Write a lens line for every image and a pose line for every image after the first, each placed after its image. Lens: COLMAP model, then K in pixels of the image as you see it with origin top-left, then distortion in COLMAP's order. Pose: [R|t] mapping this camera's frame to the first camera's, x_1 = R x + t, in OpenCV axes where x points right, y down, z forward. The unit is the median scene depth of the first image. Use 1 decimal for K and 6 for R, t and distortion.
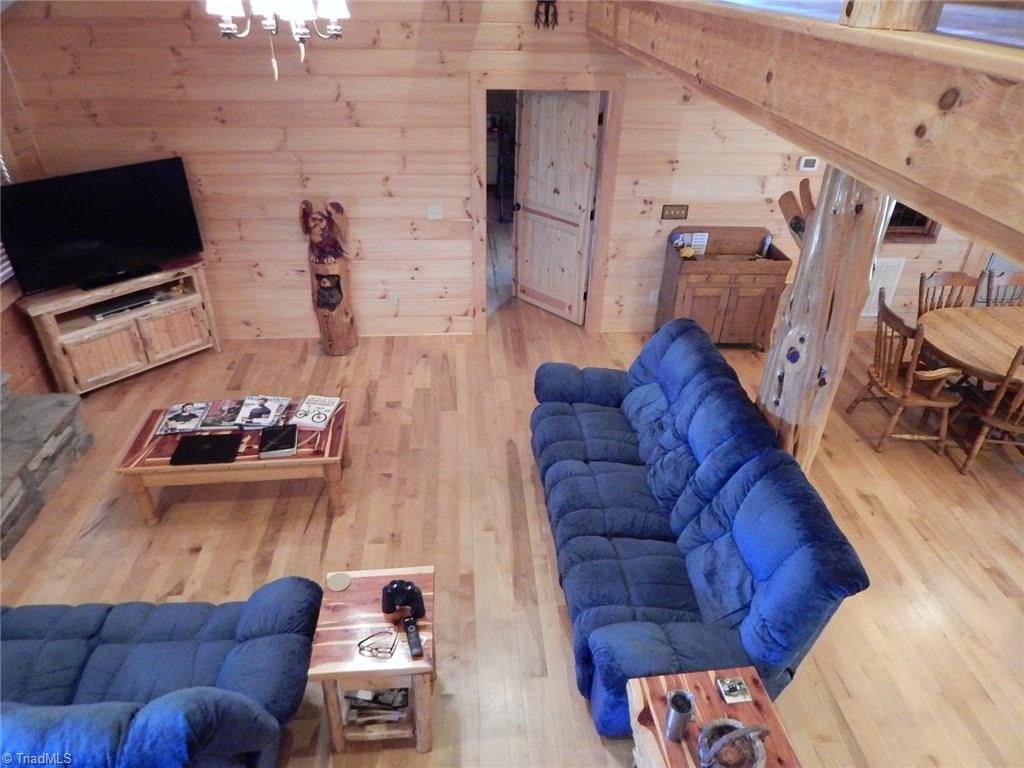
lens RADIAL K [[678.0, 0, 513.8], [0, 678.0, 383.1], [0, 0, 1]] dist [0.000291, -0.000515]
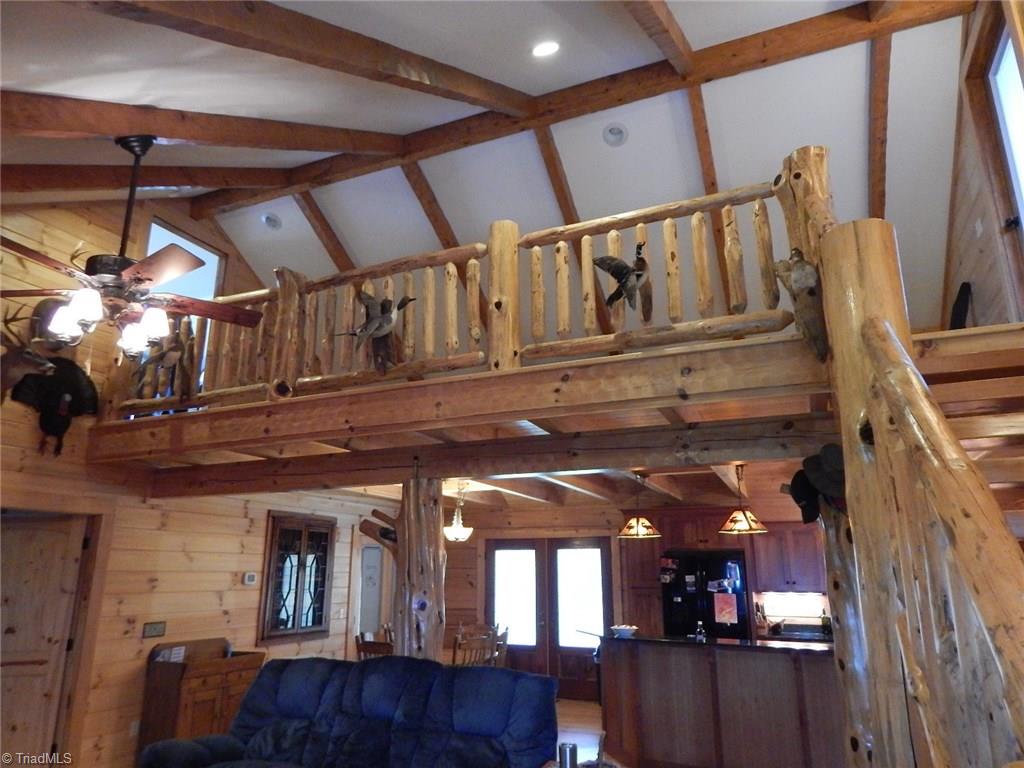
lens RADIAL K [[667.8, 0, 512.0], [0, 667.8, 384.0], [0, 0, 1]] dist [-0.004532, -0.002753]
pose [[0.461384, 0.210441, 0.861881, -0.503315], [0.488172, 0.750960, -0.444687, 0.200225], [-0.740819, 0.625918, 0.243749, 0.119699]]
